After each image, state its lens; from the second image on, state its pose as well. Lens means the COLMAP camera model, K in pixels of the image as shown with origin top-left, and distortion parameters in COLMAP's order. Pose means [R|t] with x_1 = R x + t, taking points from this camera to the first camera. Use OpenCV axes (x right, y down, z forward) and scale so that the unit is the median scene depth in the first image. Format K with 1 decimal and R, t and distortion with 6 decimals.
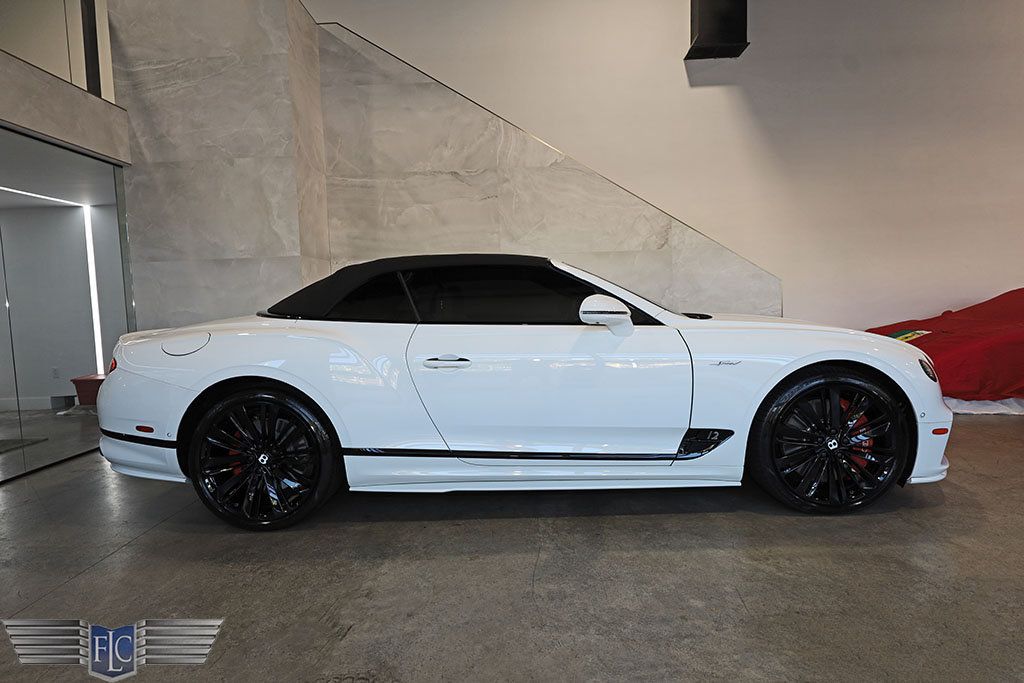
lens RADIAL K [[565.8, 0, 509.3], [0, 565.8, 340.8], [0, 0, 1]] dist [0.001215, 0.001480]
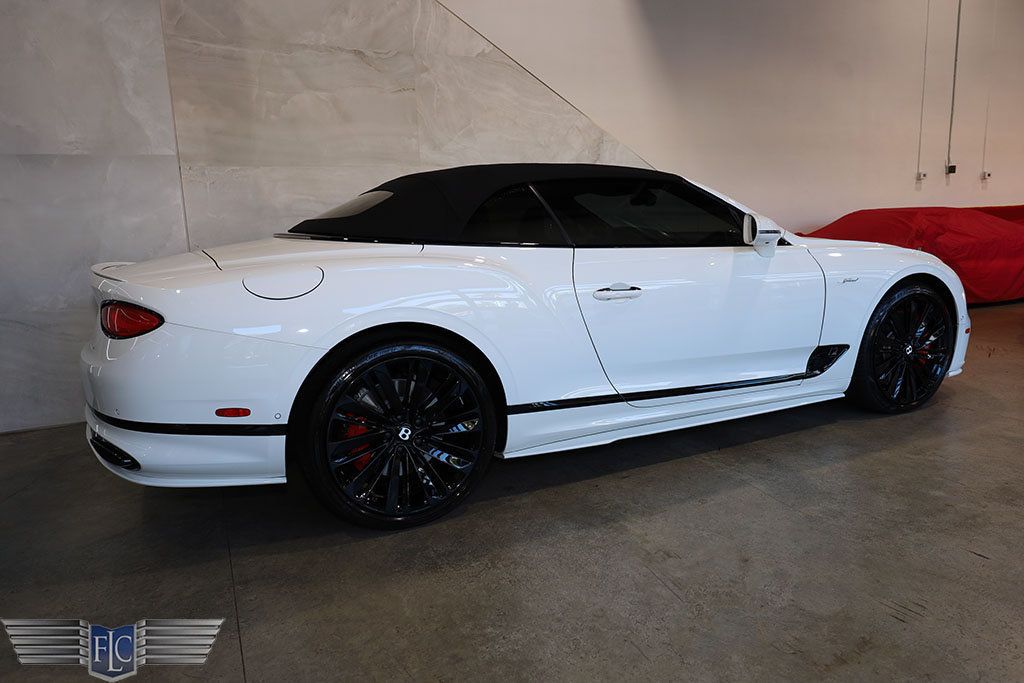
lens RADIAL K [[684.7, 0, 514.0], [0, 684.7, 340.0], [0, 0, 1]] dist [0.003606, 0.001181]
pose [[0.893760, -0.073569, 0.442471, -0.345203], [0.033382, 0.994632, 0.097946, 0.001555], [-0.447302, -0.072769, 0.891418, 0.069383]]
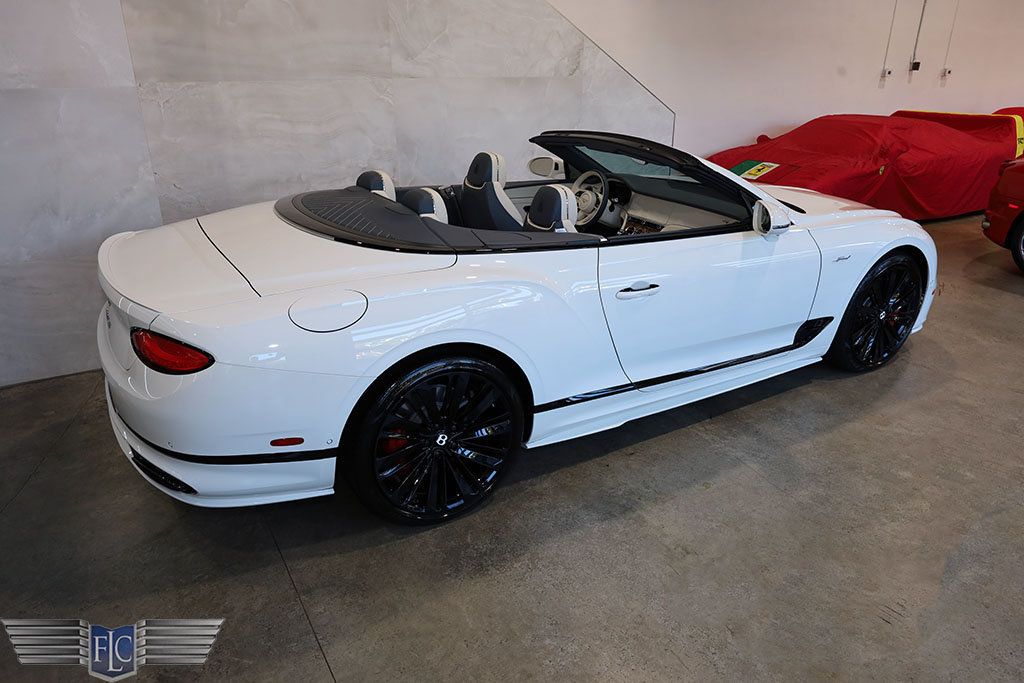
lens RADIAL K [[699.4, 0, 515.1], [0, 699.4, 345.6], [0, 0, 1]] dist [0.005580, -0.002812]
pose [[0.844072, -0.172289, 0.507798, -0.405461], [0.005051, 0.949491, 0.313753, -0.107730], [-0.536206, -0.262265, 0.802309, 0.100841]]
